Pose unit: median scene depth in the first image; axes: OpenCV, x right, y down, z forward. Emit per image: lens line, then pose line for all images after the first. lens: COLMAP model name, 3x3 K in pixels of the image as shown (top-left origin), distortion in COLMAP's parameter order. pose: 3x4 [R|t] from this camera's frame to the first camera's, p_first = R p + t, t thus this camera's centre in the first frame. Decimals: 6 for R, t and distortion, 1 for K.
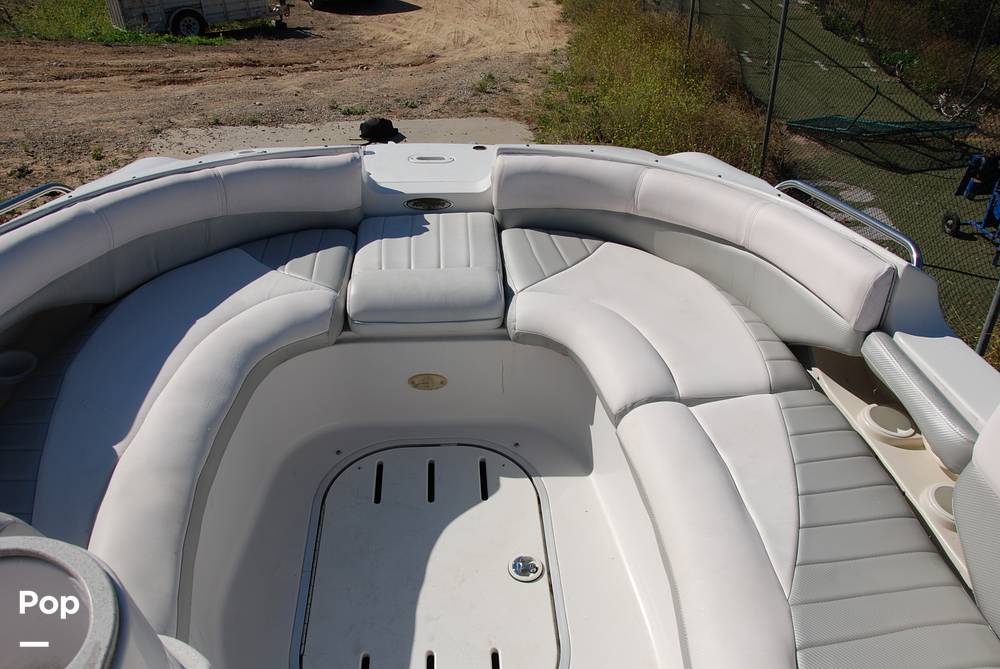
lens RADIAL K [[787.4, 0, 500.0], [0, 787.4, 334.5], [0, 0, 1]] dist [-0.157863, 0.141659]
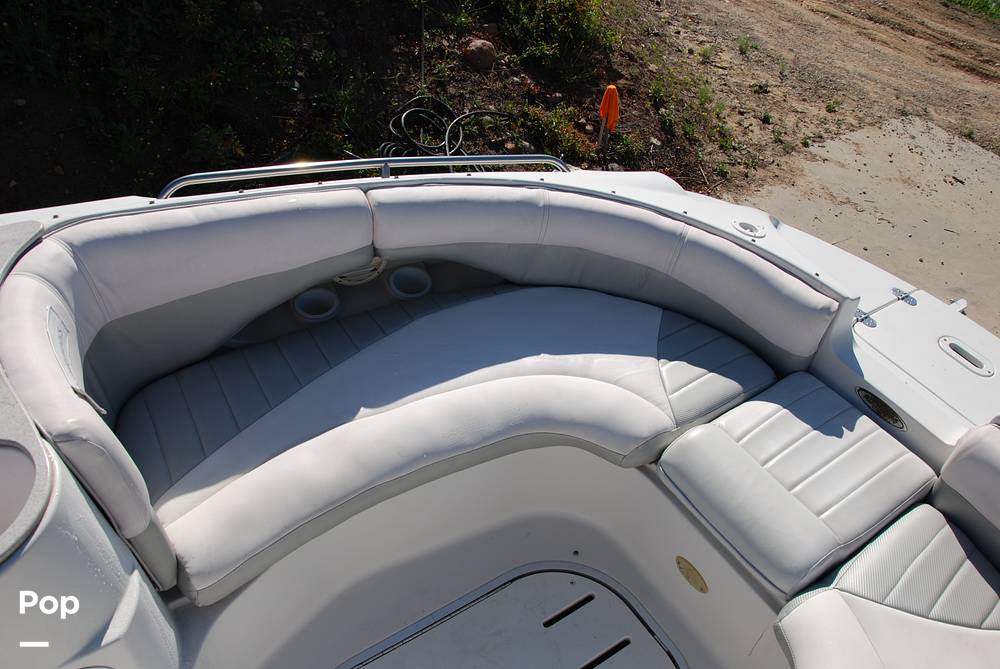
lens RADIAL K [[787.4, 0, 500.0], [0, 787.4, 334.5], [0, 0, 1]] dist [-0.157863, 0.141659]
pose [[0.506938, 0.602401, -0.616545, 0.146927], [-0.554724, 0.775461, 0.301564, -0.255384], [0.659769, 0.189138, 0.727277, 0.199645]]
